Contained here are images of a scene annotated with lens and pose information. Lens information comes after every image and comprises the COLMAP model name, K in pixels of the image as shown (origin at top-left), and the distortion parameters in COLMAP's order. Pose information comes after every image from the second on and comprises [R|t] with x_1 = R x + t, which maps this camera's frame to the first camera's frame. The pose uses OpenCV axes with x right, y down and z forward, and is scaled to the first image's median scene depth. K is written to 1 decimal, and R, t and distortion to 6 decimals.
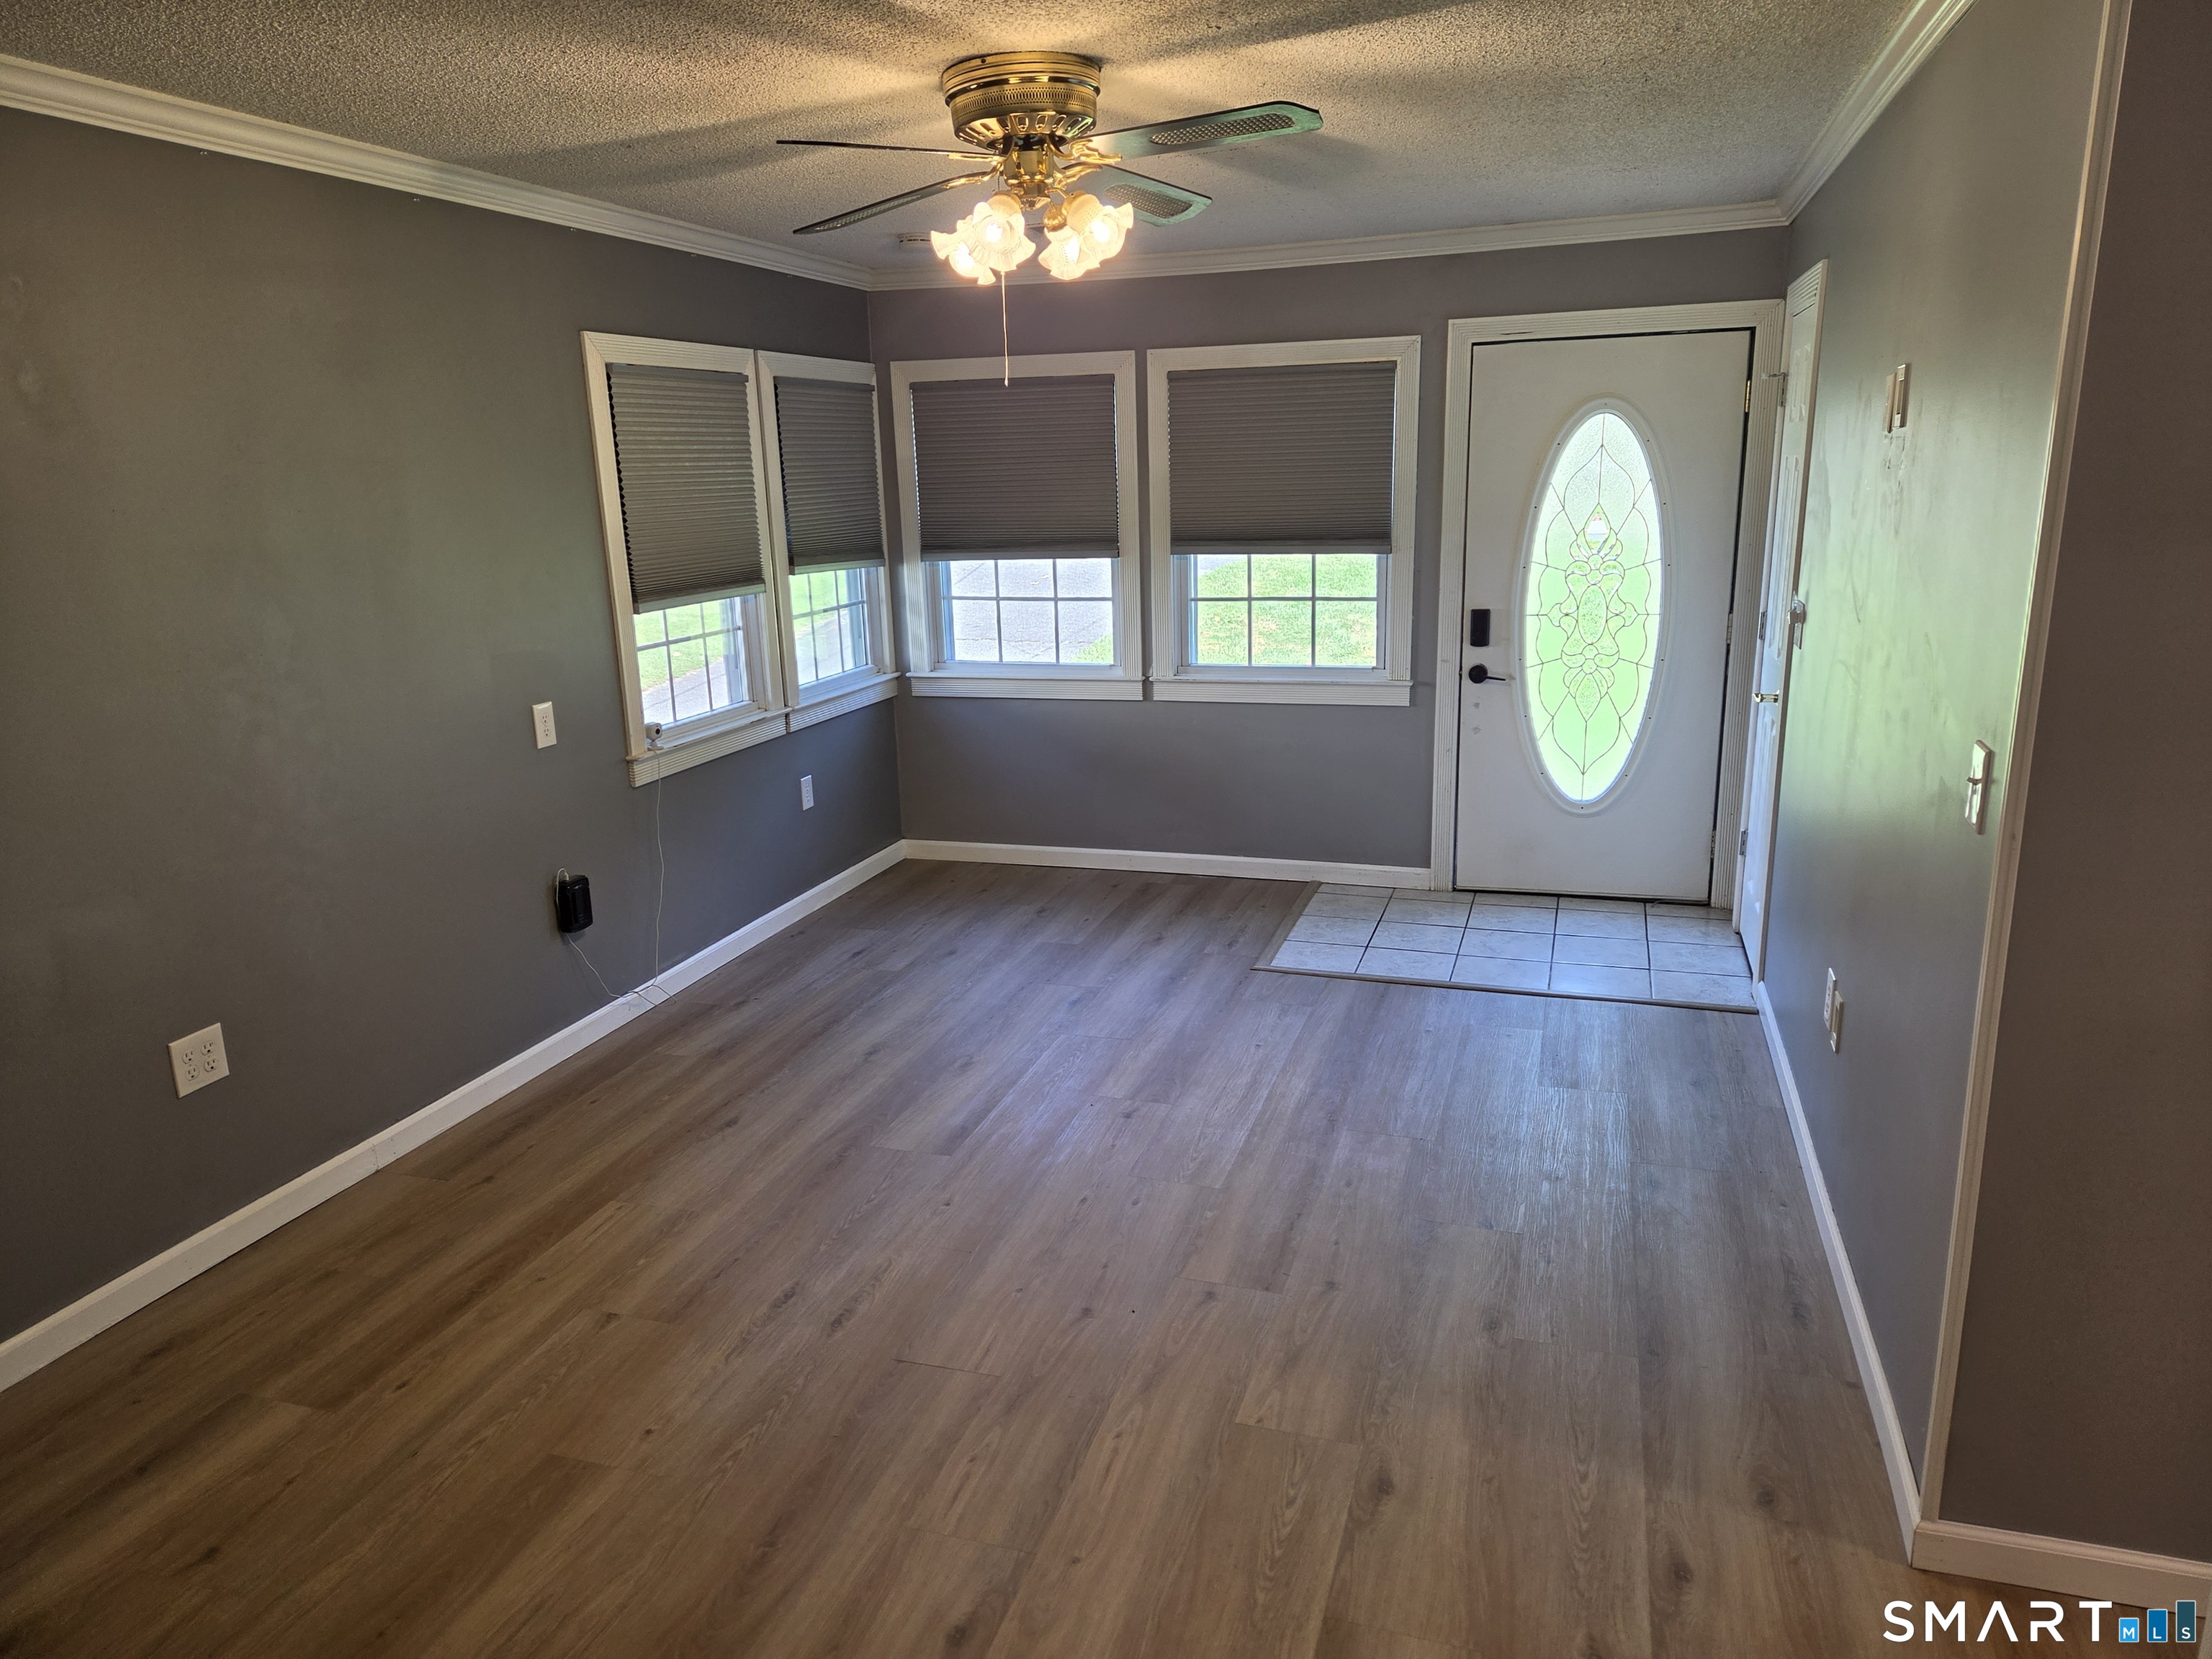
lens RADIAL K [[1489.5, 0, 1104.3], [0, 1489.5, 832.7], [0, 0, 1]] dist [0.019077, -0.000253]
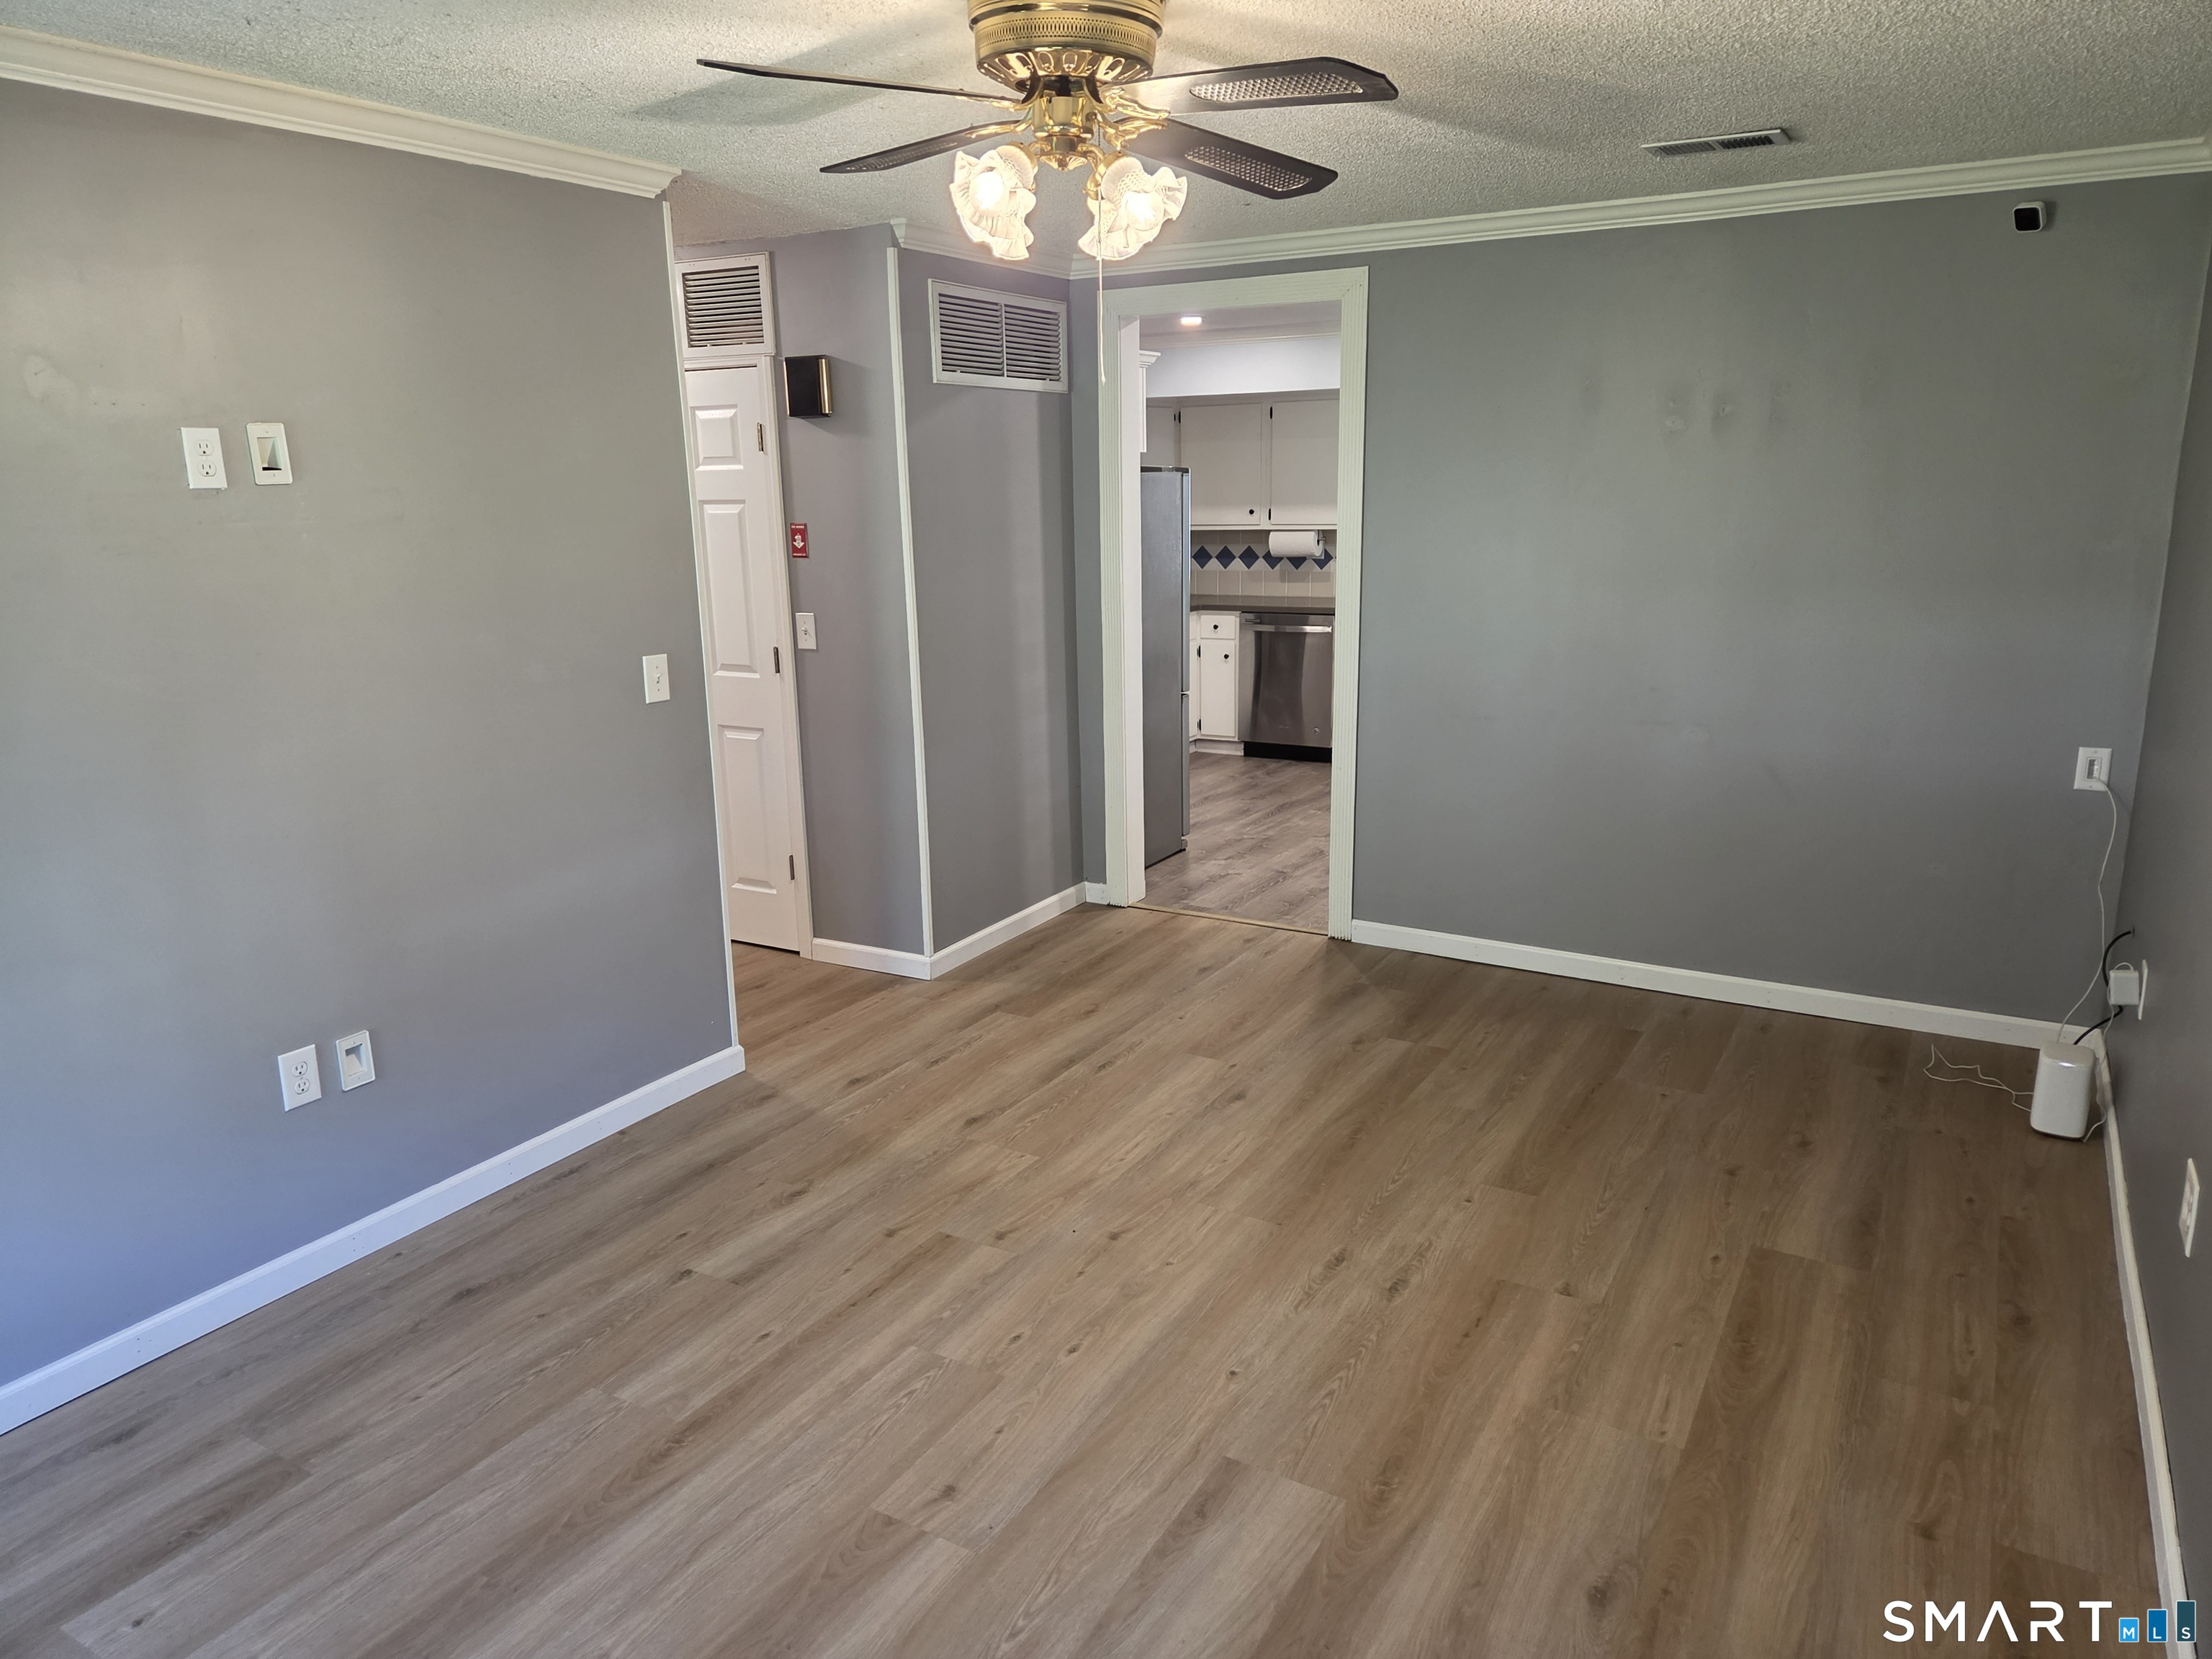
lens RADIAL K [[1489.5, 0, 1107.1], [0, 1489.5, 832.7], [0, 0, 1]] dist [0.019077, -0.000253]
pose [[-0.977294, -0.007485, 0.211757, -0.239235], [0.090956, 0.887796, 0.451160, -0.448861], [-0.191374, 0.460176, -0.866957, 1.815085]]
